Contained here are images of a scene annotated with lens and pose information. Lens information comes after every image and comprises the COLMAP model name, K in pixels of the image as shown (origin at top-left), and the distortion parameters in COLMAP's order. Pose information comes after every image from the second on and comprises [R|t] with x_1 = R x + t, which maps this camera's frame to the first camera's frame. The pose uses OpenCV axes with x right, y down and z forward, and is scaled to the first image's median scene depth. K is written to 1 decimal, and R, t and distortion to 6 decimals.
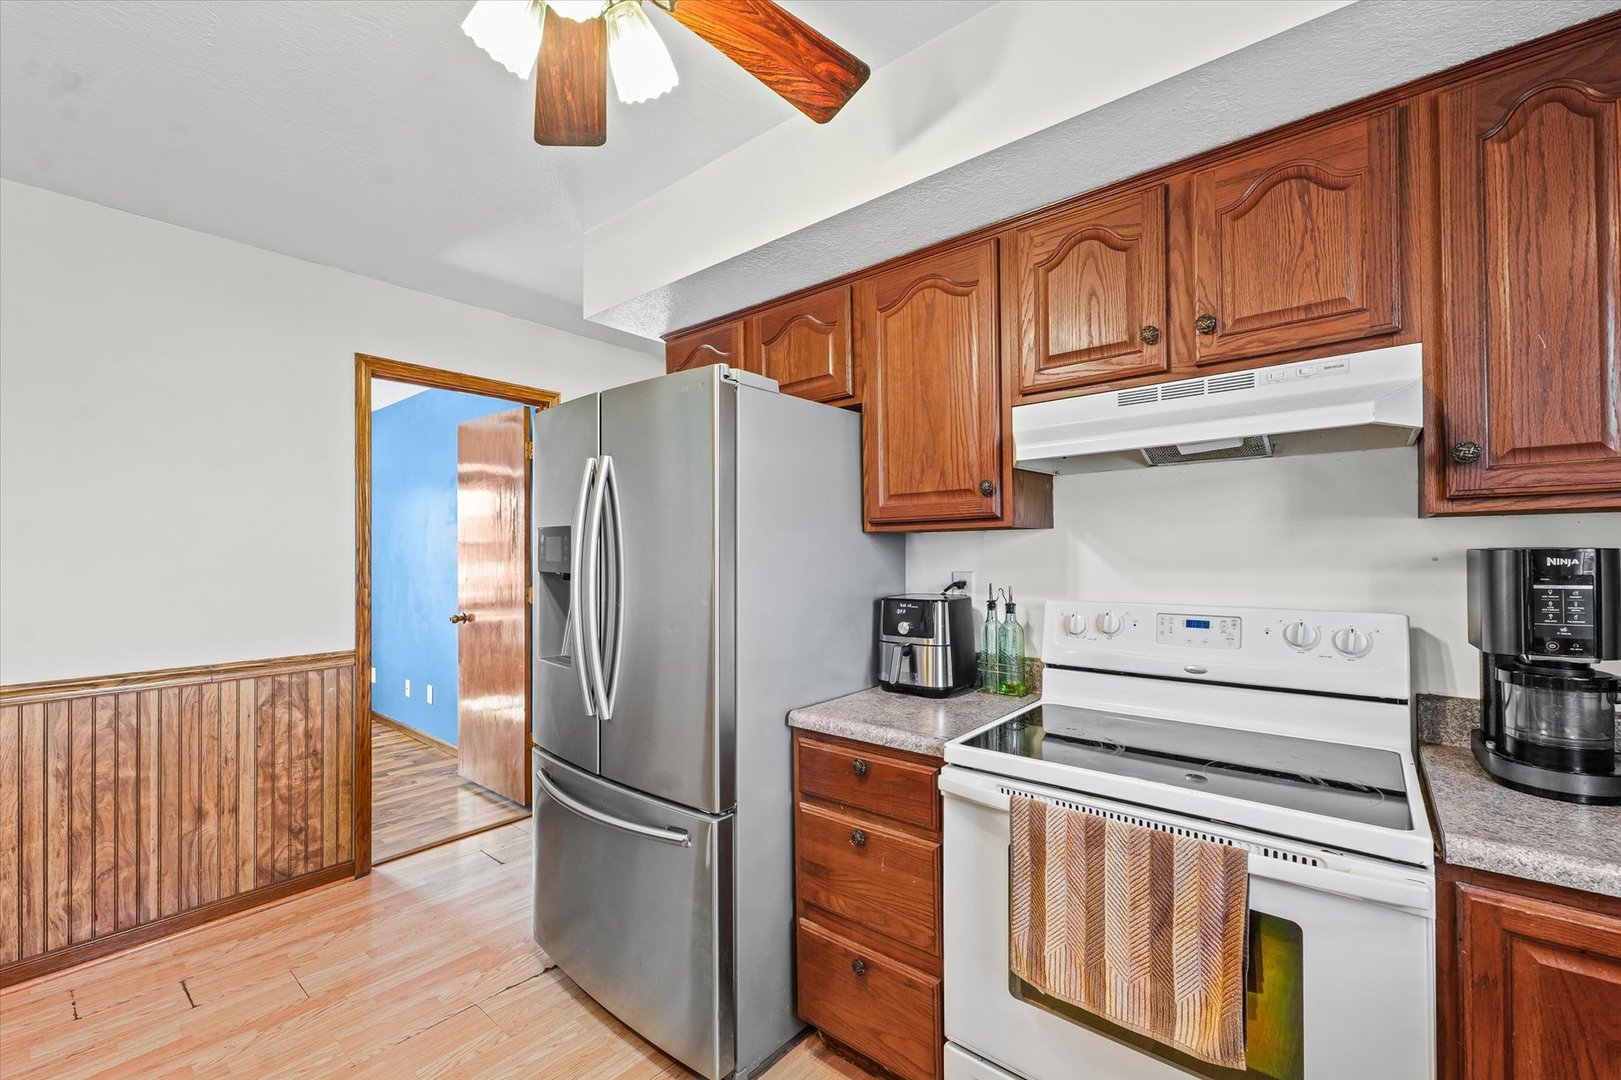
lens RADIAL K [[677.4, 0, 823.1], [0, 677.4, 546.3], [0, 0, 1]] dist [0.002022, 0.000605]
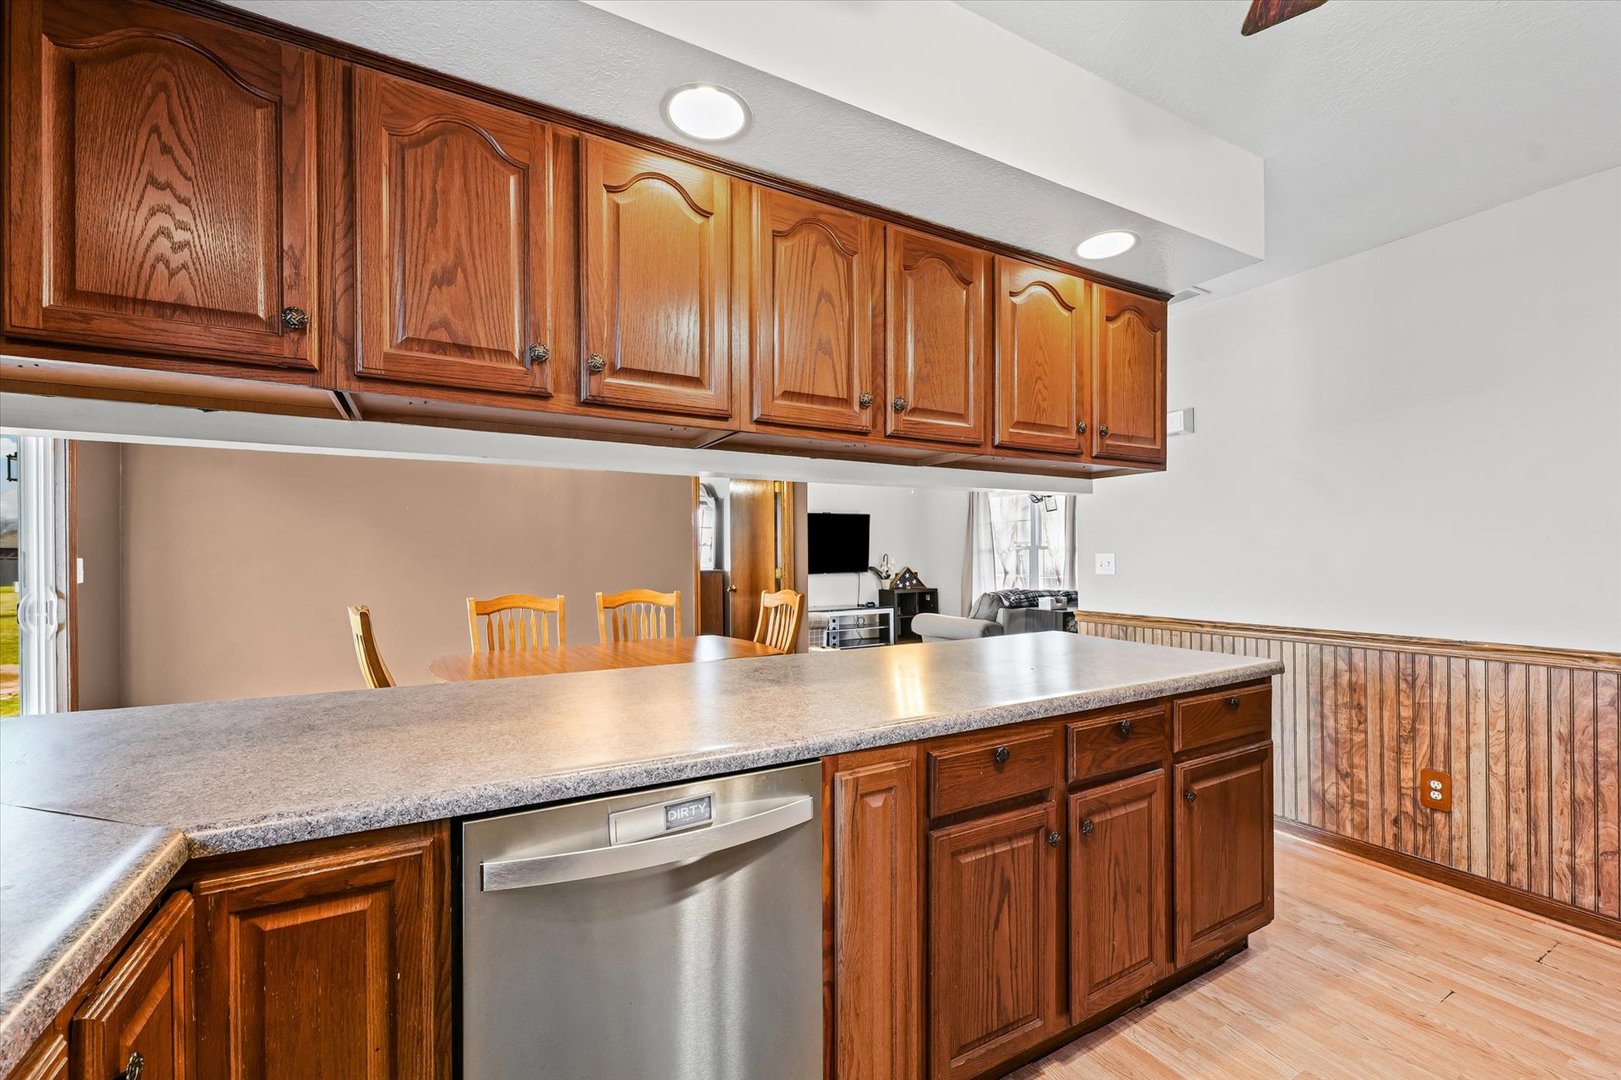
lens RADIAL K [[664.7, 0, 821.7], [0, 664.7, 549.7], [0, 0, 1]] dist [-0.001778, -0.000066]
pose [[-0.345992, 0.005840, -0.938219, 0.236362], [0.017784, 0.999842, -0.000335, 0.025220], [0.938069, -0.016802, -0.346041, 0.288194]]
